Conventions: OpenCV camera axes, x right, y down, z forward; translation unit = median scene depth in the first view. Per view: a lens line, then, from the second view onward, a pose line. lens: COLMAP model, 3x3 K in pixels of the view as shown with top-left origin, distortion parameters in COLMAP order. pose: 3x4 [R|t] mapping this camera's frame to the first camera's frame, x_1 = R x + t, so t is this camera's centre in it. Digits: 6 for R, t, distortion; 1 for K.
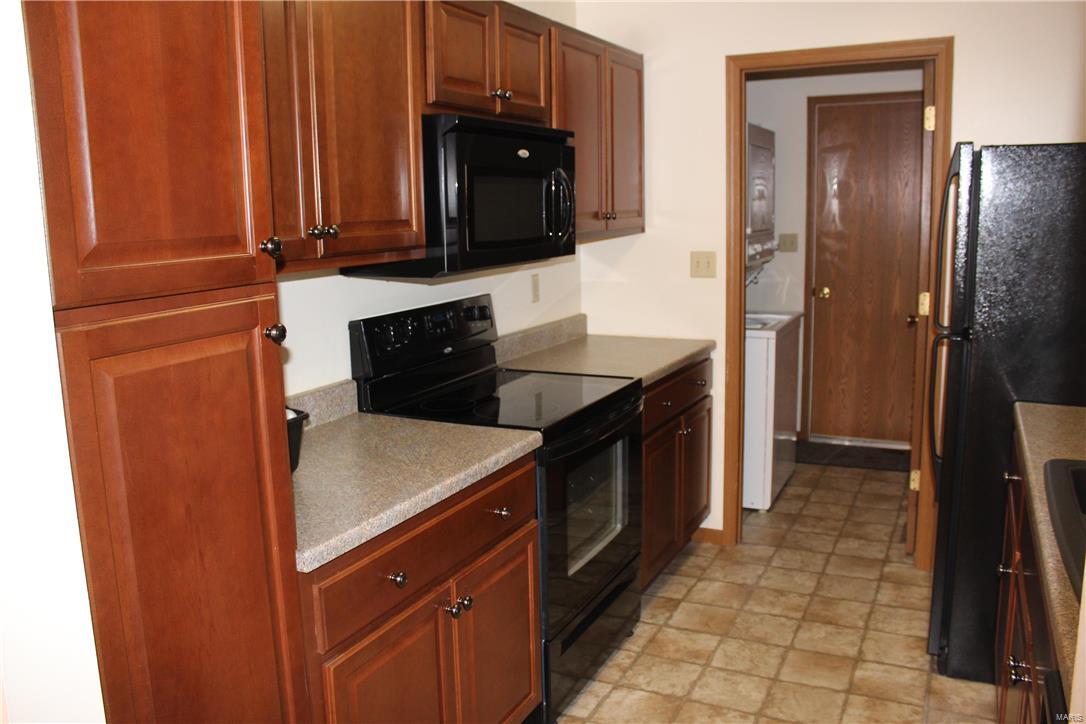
lens RADIAL K [[896.4, 0, 541.6], [0, 896.4, 361.7], [0, 0, 1]] dist [-0.158541, 0.130319]
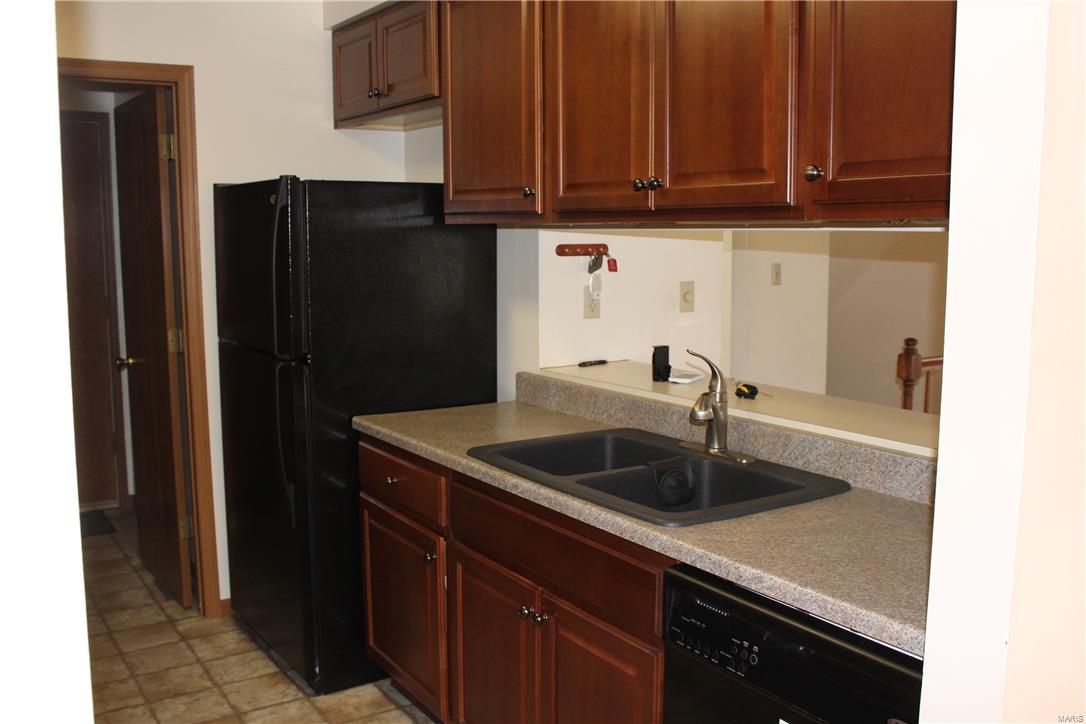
lens RADIAL K [[1020.4, 0, 548.6], [0, 1020.4, 361.1], [0, 0, 1]] dist [-0.098816, 0.000000]
pose [[0.507593, -0.087384, 0.857154, -0.310876], [0.136845, 0.990392, 0.019929, -0.010700], [-0.850660, 0.107182, 0.514674, 0.098376]]
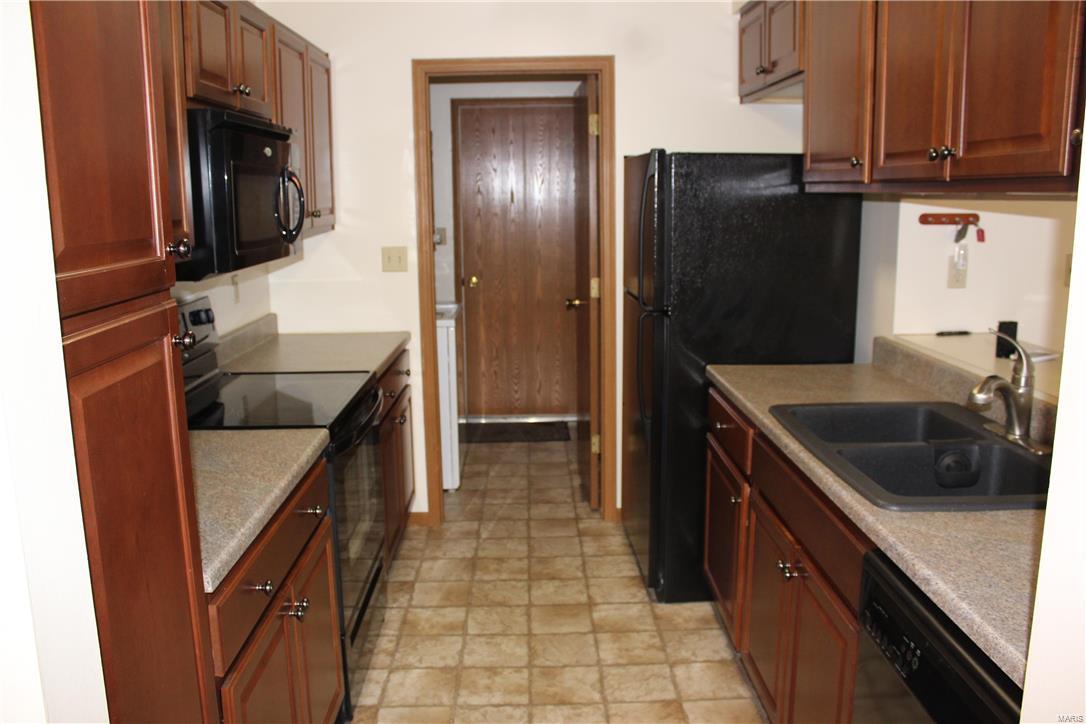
lens RADIAL K [[896.4, 0, 545.4], [0, 896.4, 360.6], [0, 0, 1]] dist [-0.158541, 0.130319]
pose [[0.886427, -0.072196, 0.457204, -0.165647], [0.069902, 0.997312, 0.021956, -0.002252], [-0.457560, 0.012497, 0.889091, -0.002536]]
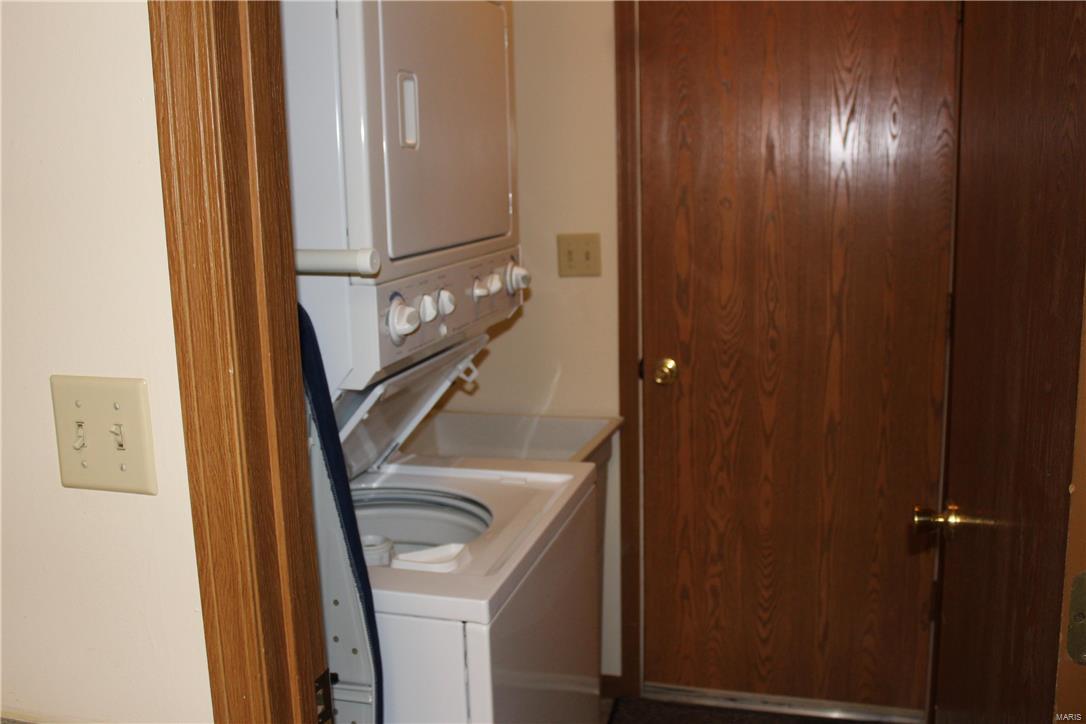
lens RADIAL K [[1020.4, 0, 543.2], [0, 1020.4, 362.9], [0, 0, 1]] dist [-0.098816, 0.000000]
pose [[0.984989, -0.032596, 0.169510, 0.285298], [0.031782, 0.999467, 0.007512, -0.140411], [-0.169664, -0.002012, 0.985500, 0.835667]]
